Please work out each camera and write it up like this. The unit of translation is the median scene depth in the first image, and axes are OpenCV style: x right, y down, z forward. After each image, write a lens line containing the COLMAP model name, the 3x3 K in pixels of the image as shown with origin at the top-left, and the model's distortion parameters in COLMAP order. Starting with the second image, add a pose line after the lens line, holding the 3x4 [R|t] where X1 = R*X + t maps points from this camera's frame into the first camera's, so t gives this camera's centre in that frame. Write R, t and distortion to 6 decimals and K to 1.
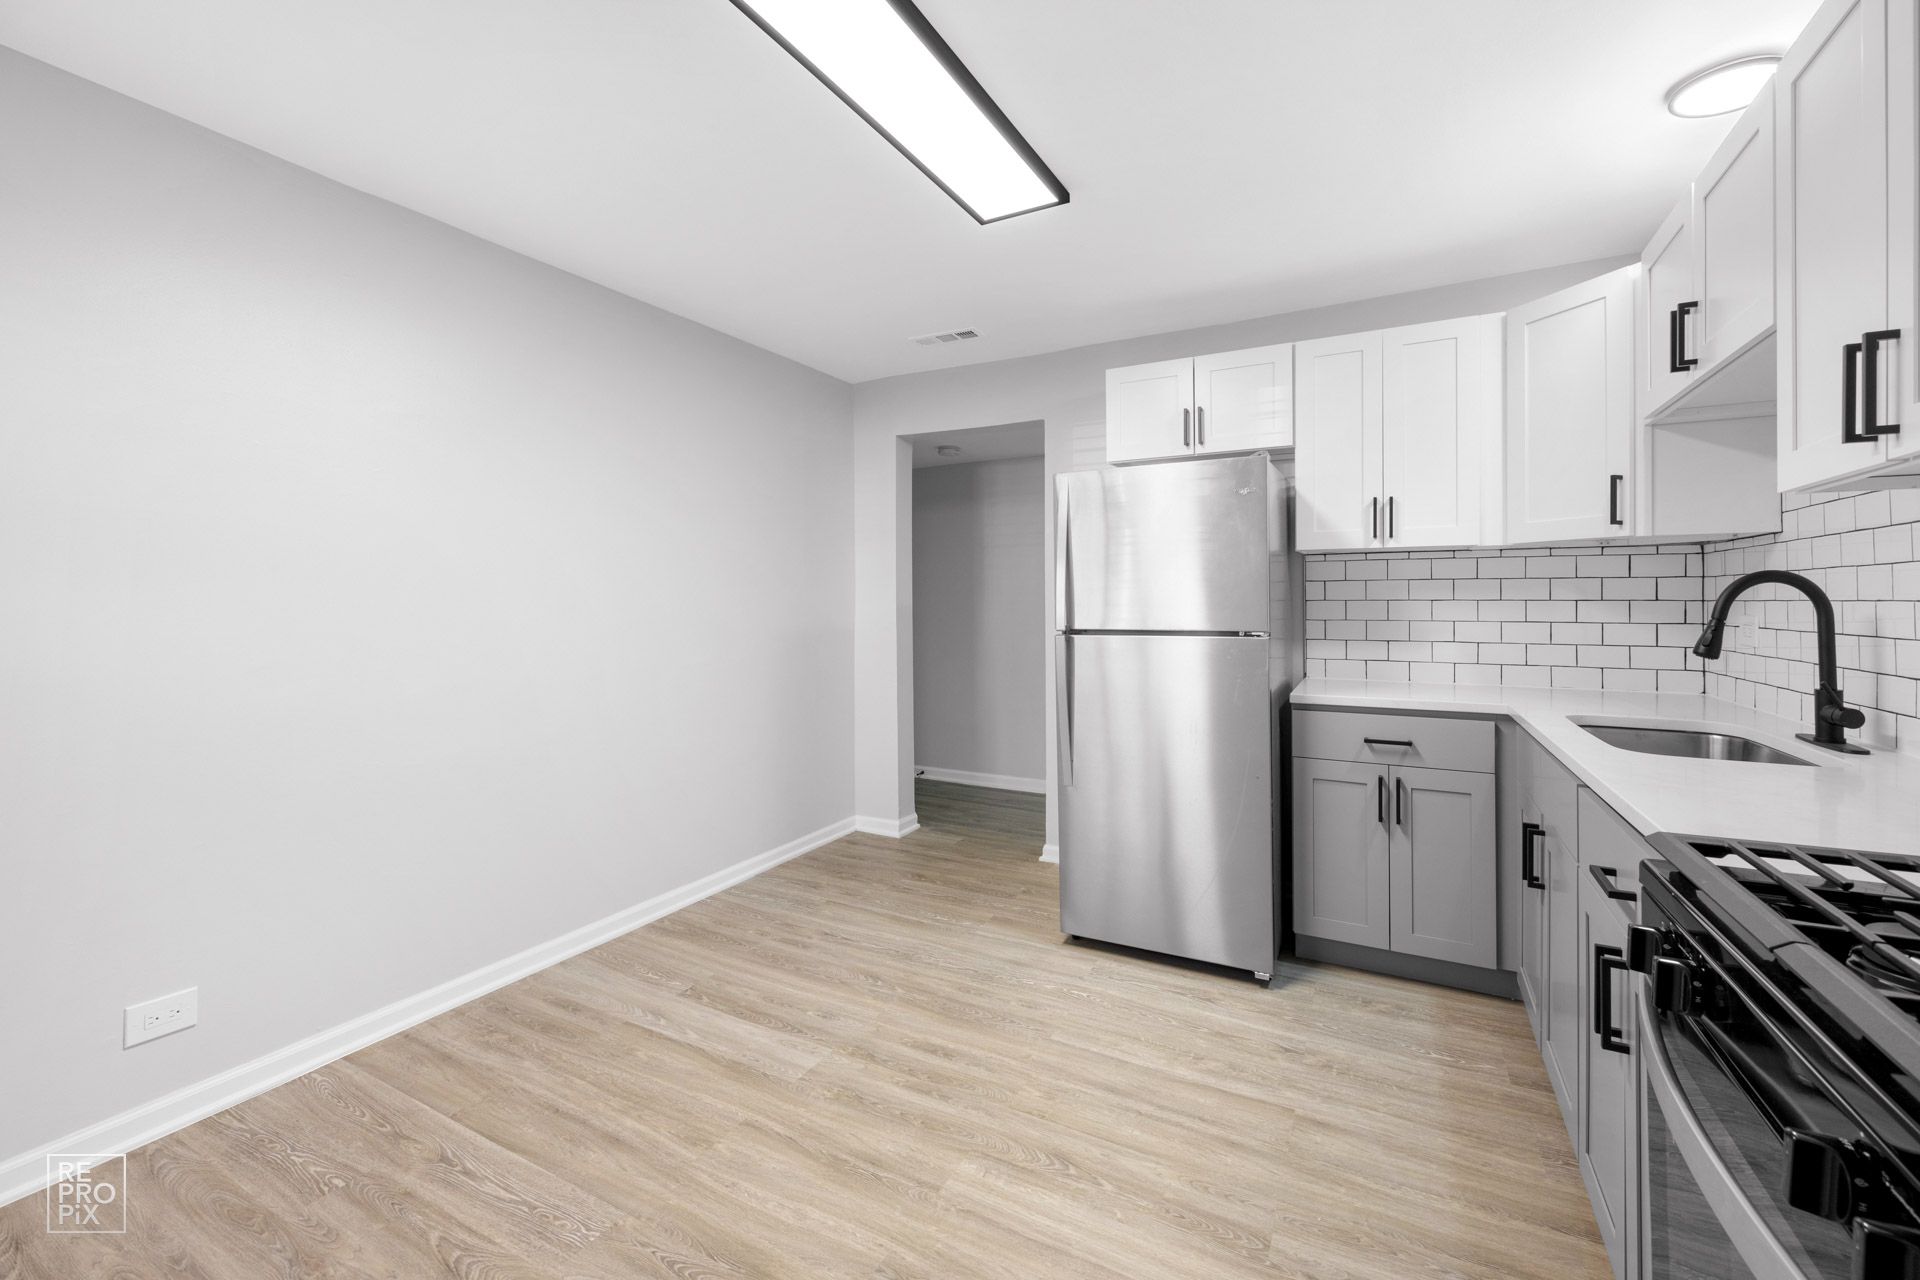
lens RADIAL K [[793.9, 0, 936.5], [0, 793.9, 617.3], [0, 0, 1]] dist [-0.000404, -0.000129]
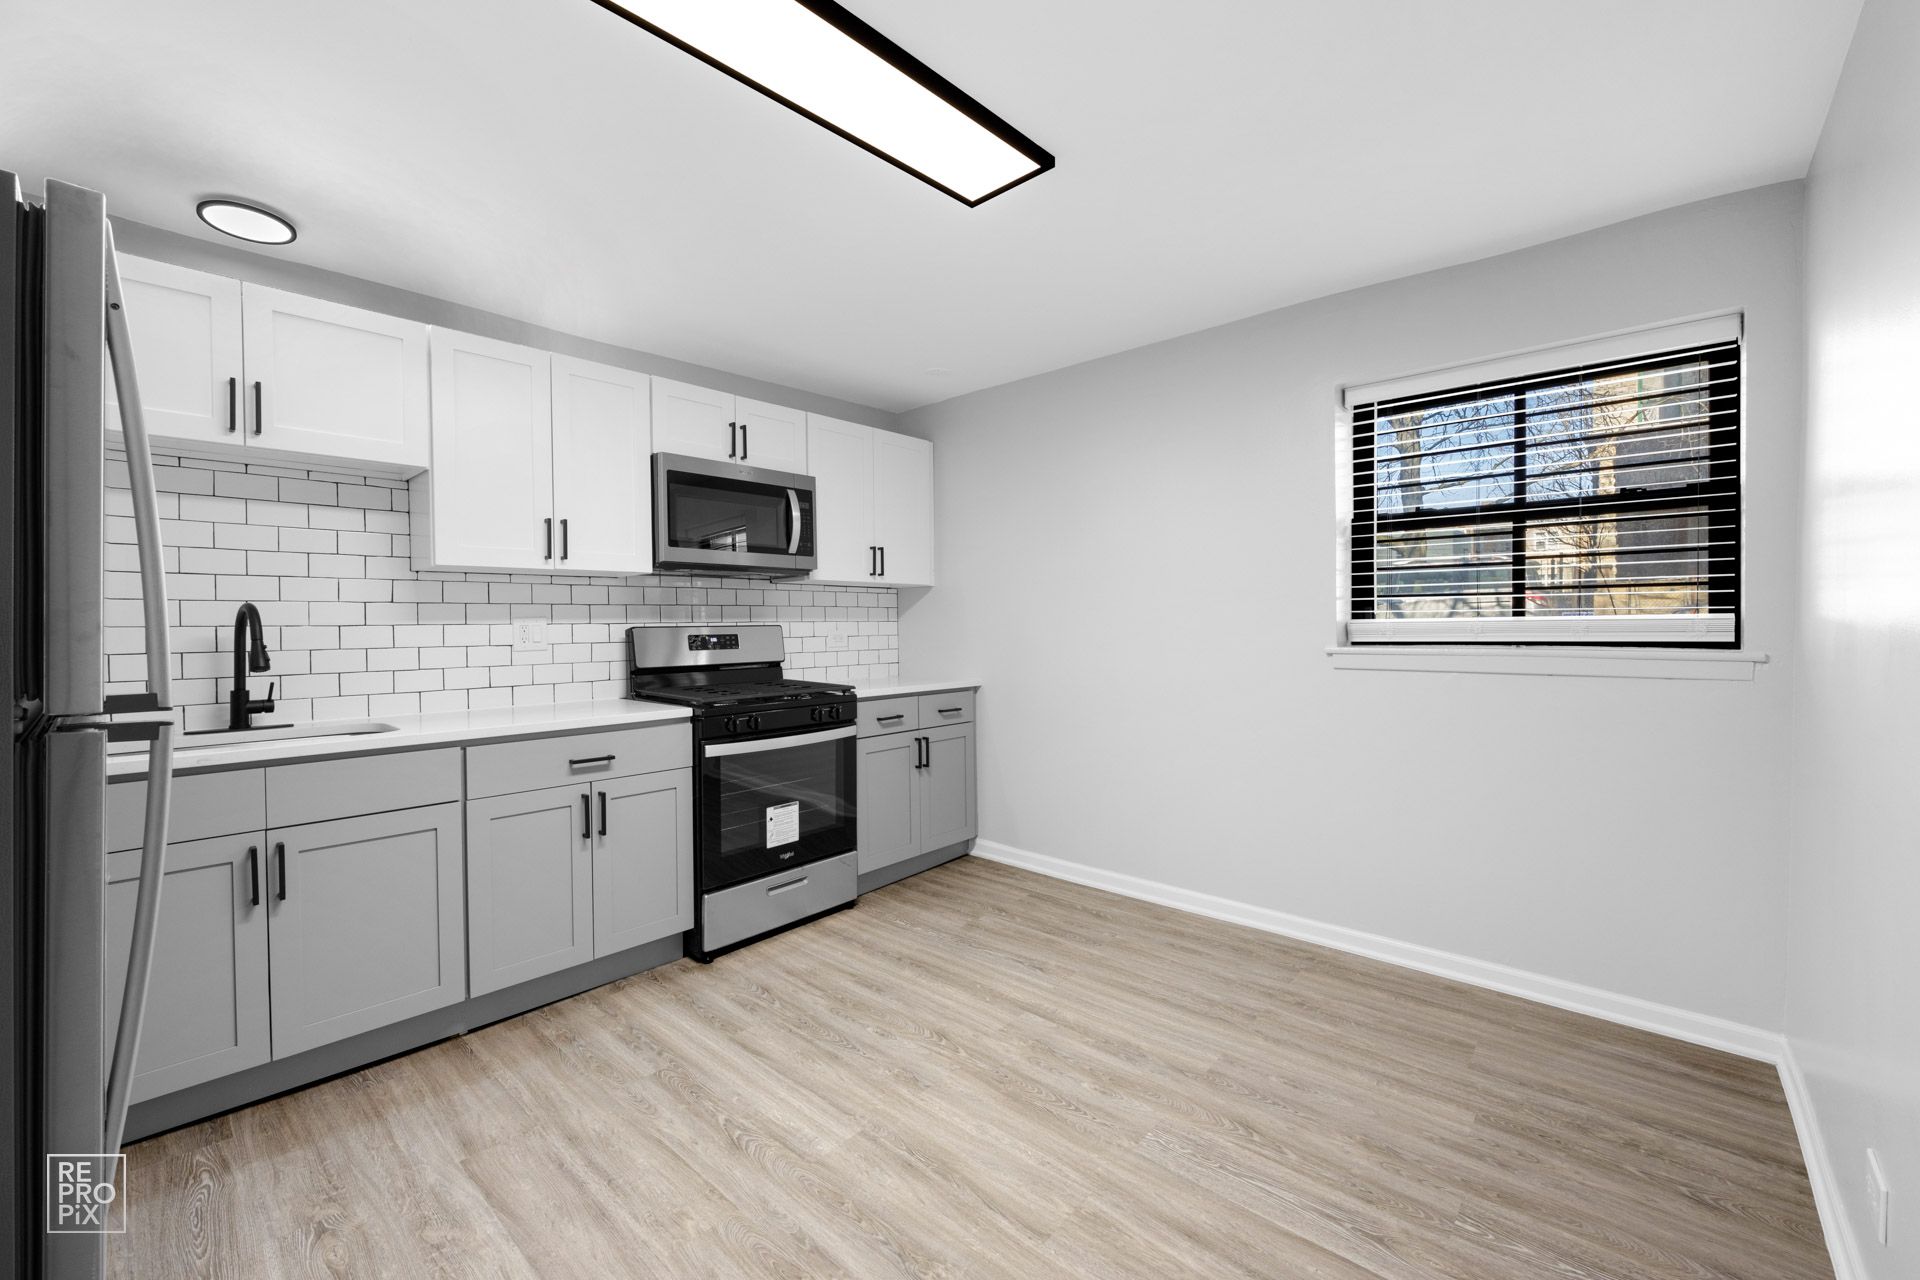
lens RADIAL K [[793.9, 0, 936.5], [0, 793.9, 617.3], [0, 0, 1]] dist [-0.000404, -0.000129]
pose [[-0.969929, 0.015103, 0.242921, -0.360946], [0.016692, 0.999851, 0.004484, -0.019037], [-0.242817, 0.008404, -0.970036, 1.918996]]
